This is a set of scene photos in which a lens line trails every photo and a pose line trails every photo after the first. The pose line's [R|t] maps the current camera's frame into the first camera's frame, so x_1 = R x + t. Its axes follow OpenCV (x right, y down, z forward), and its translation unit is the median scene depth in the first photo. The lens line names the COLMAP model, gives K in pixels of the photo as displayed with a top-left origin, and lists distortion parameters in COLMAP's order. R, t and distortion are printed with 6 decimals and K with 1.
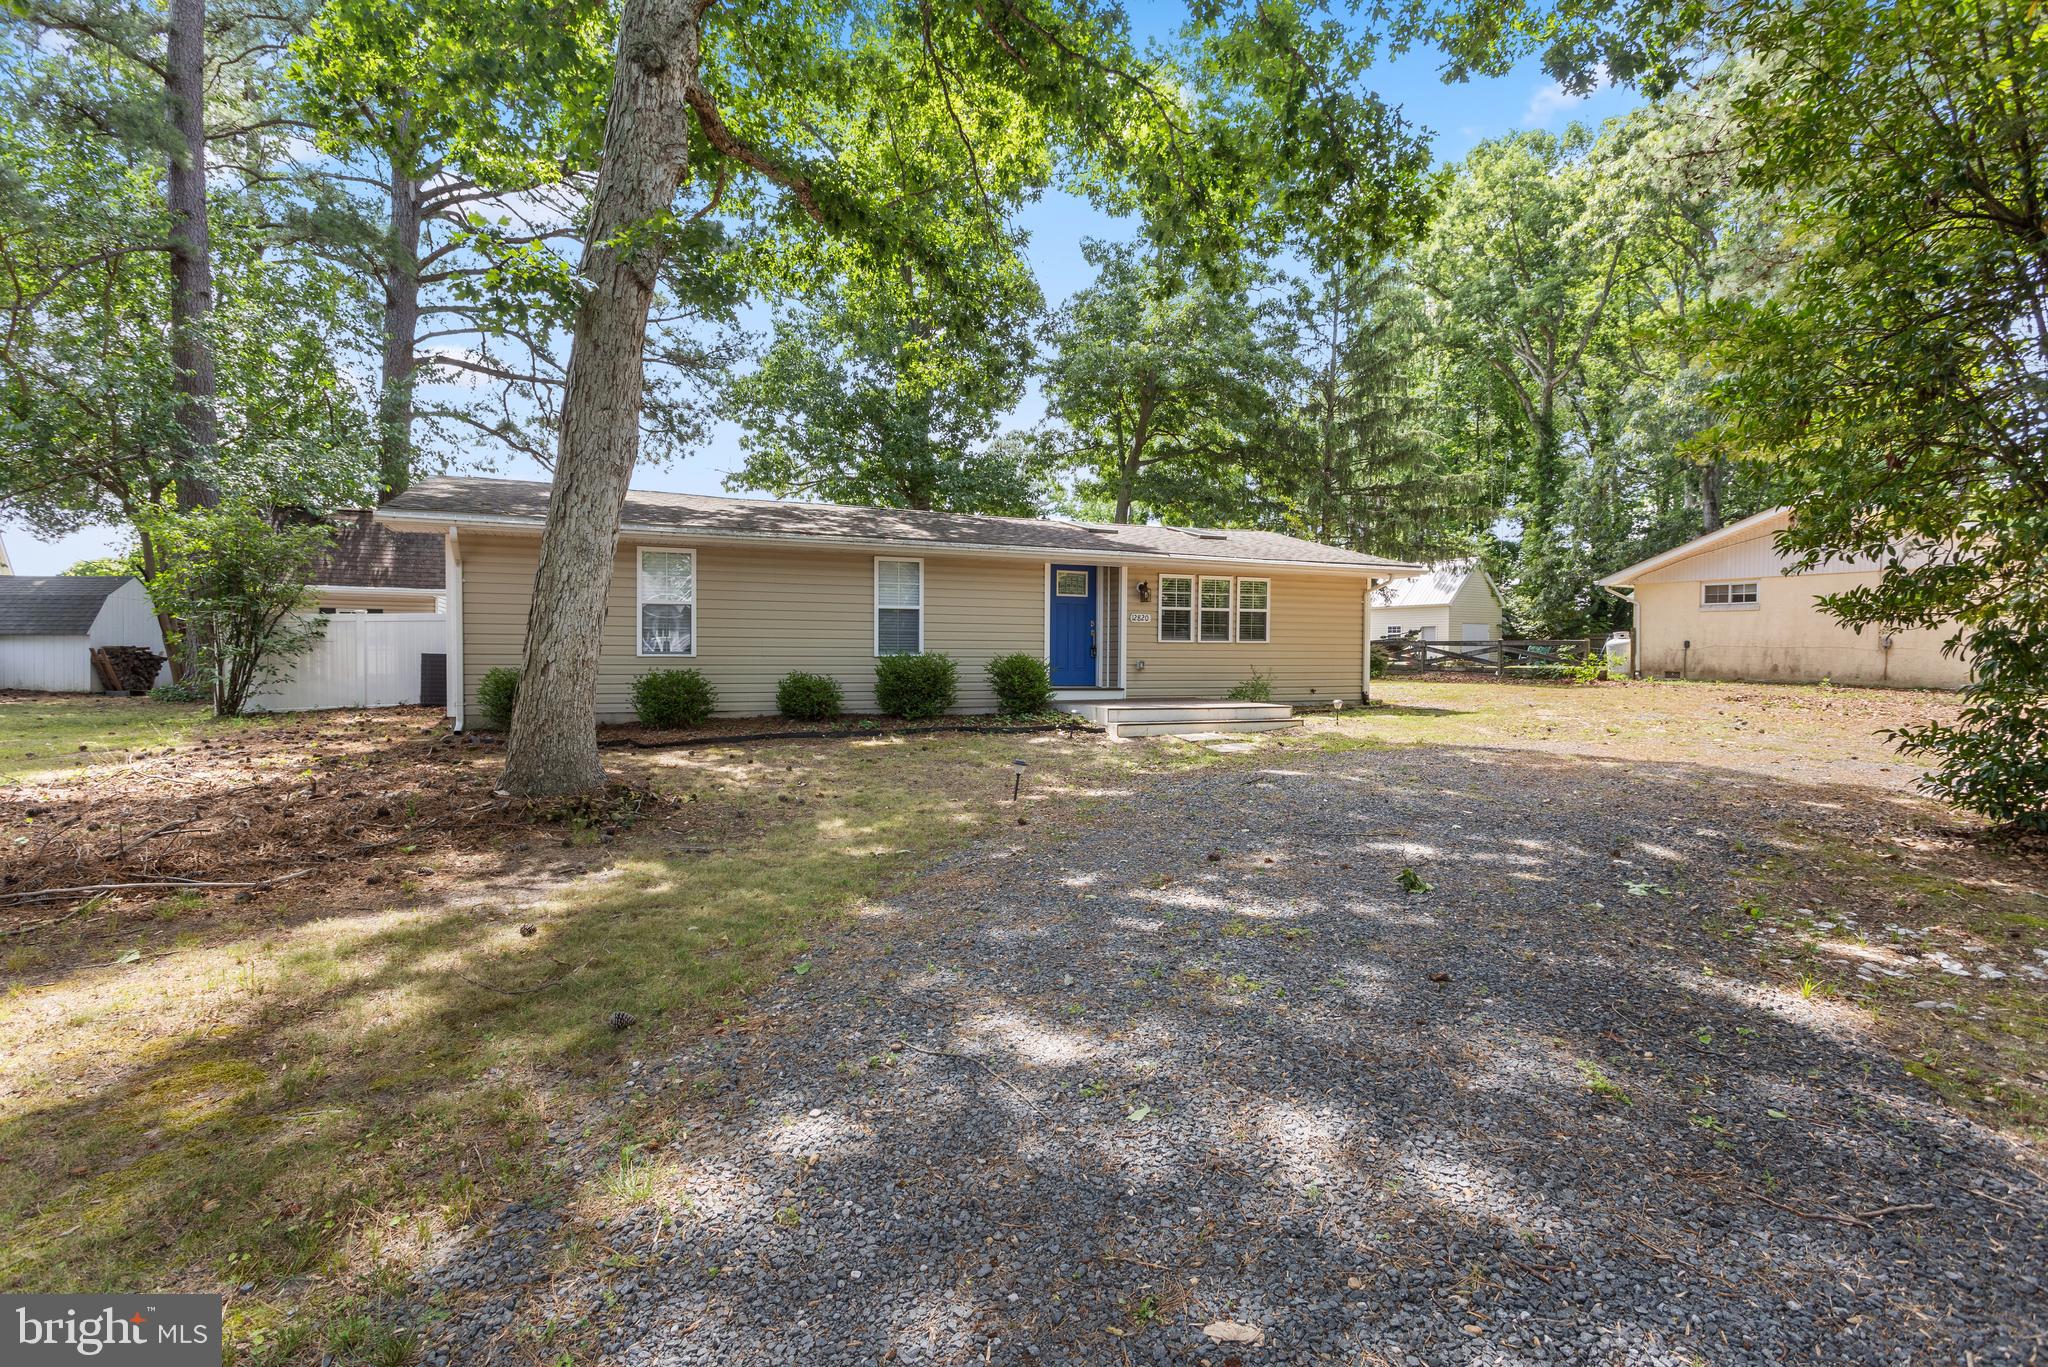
lens RADIAL K [[961.4, 0, 1012.4], [0, 961.4, 674.0], [0, 0, 1]] dist [-0.016641, 0.000792]
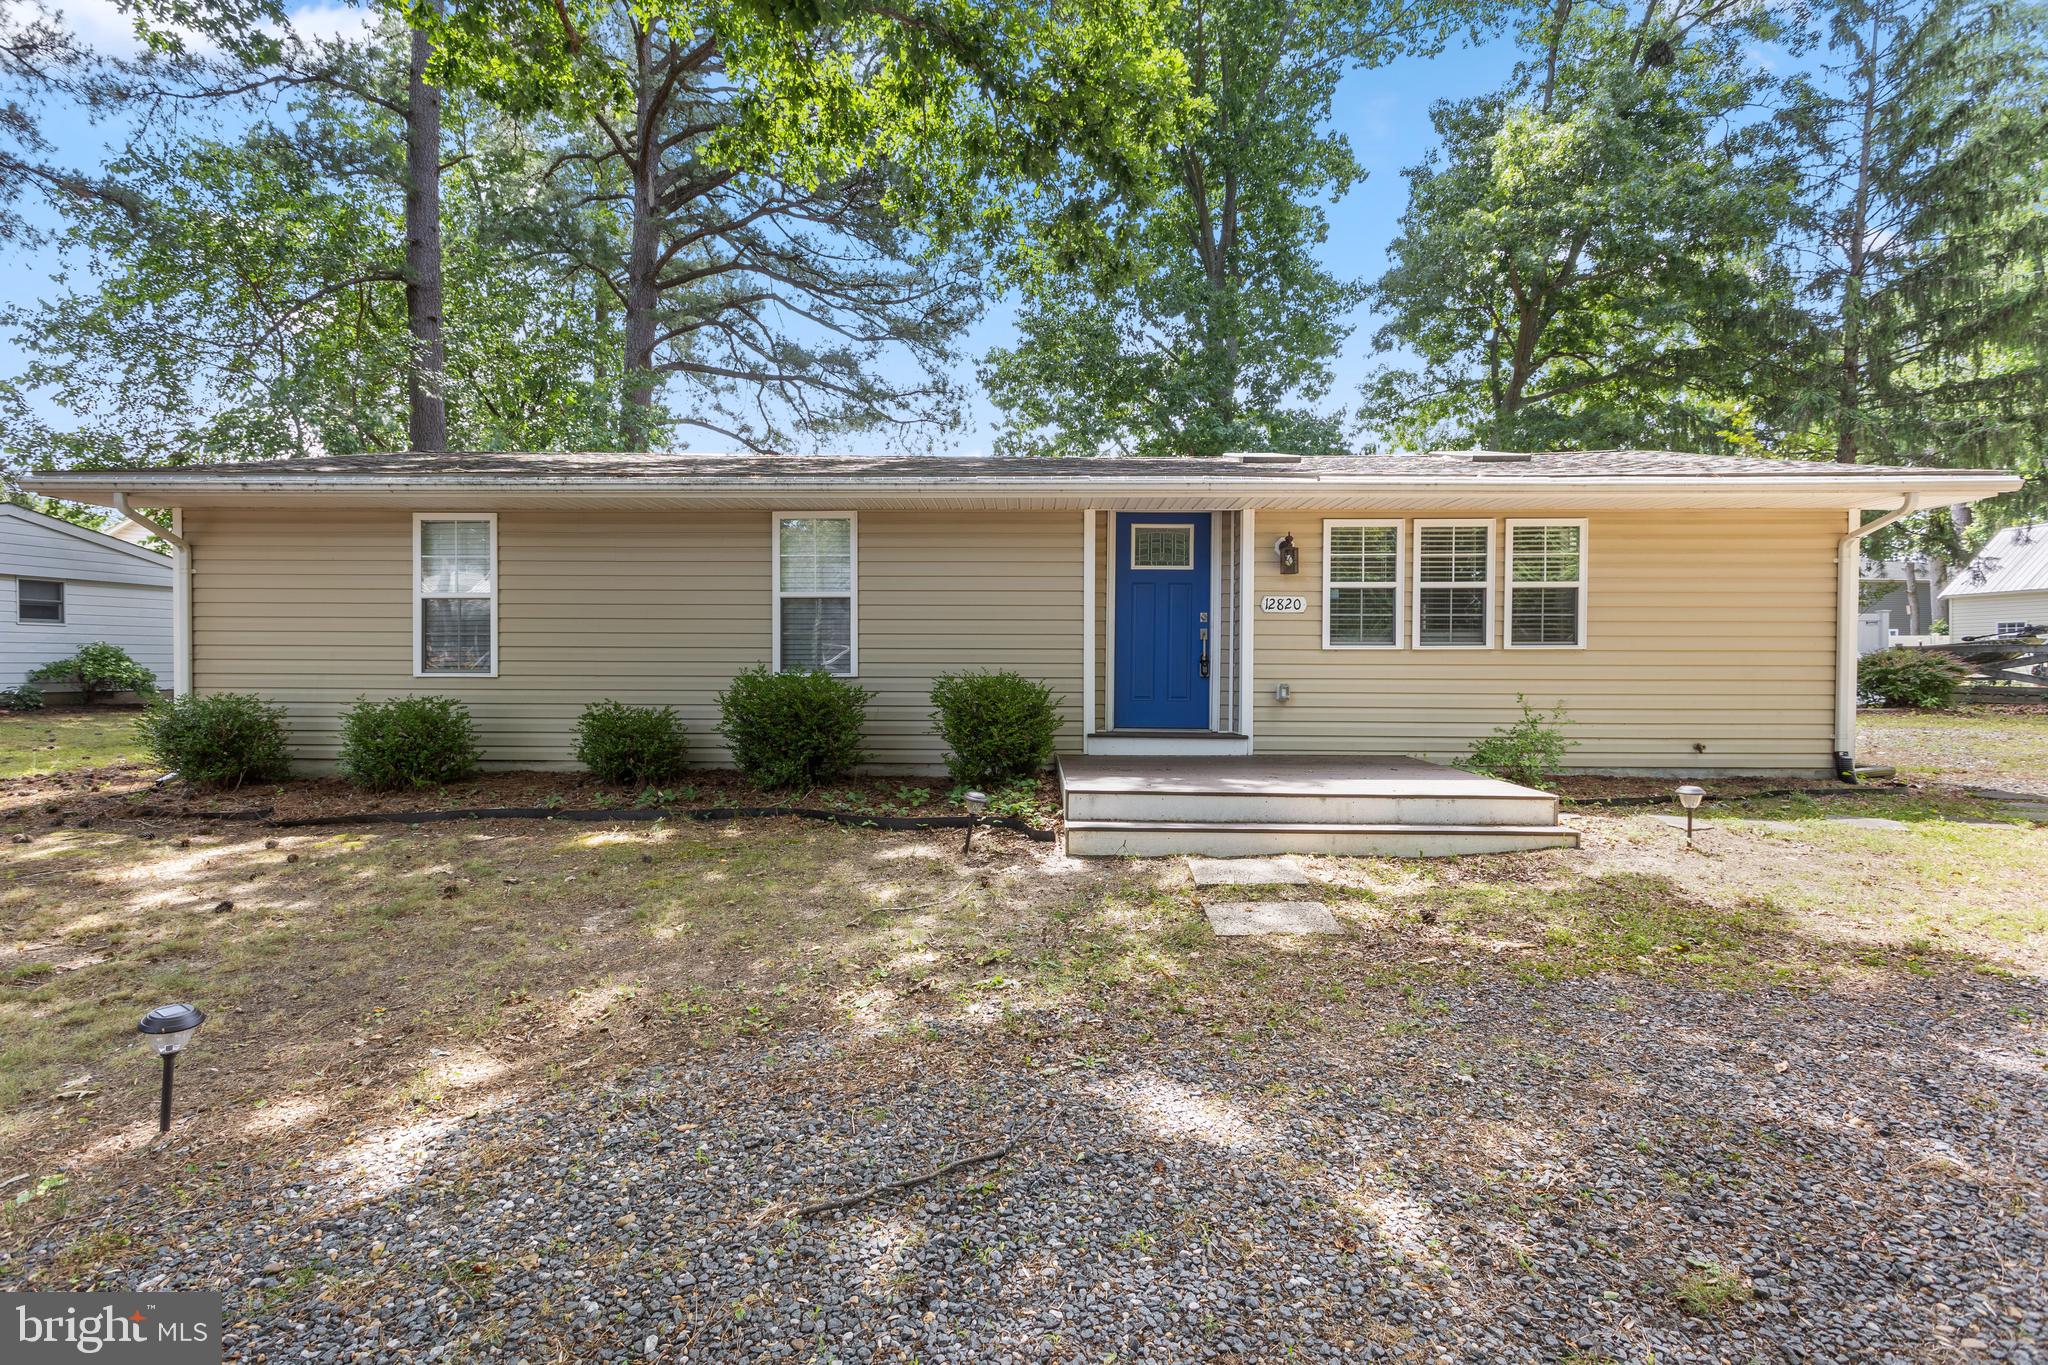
lens RADIAL K [[974.9, 0, 1021.1], [0, 974.9, 674.4], [0, 0, 1]] dist [-0.001263, 0.000315]
pose [[0.908911, 0.001720, -0.416986, 0.214492], [-0.007224, 0.999906, -0.011623, -0.011509], [0.416927, 0.013576, 0.908839, 0.426582]]
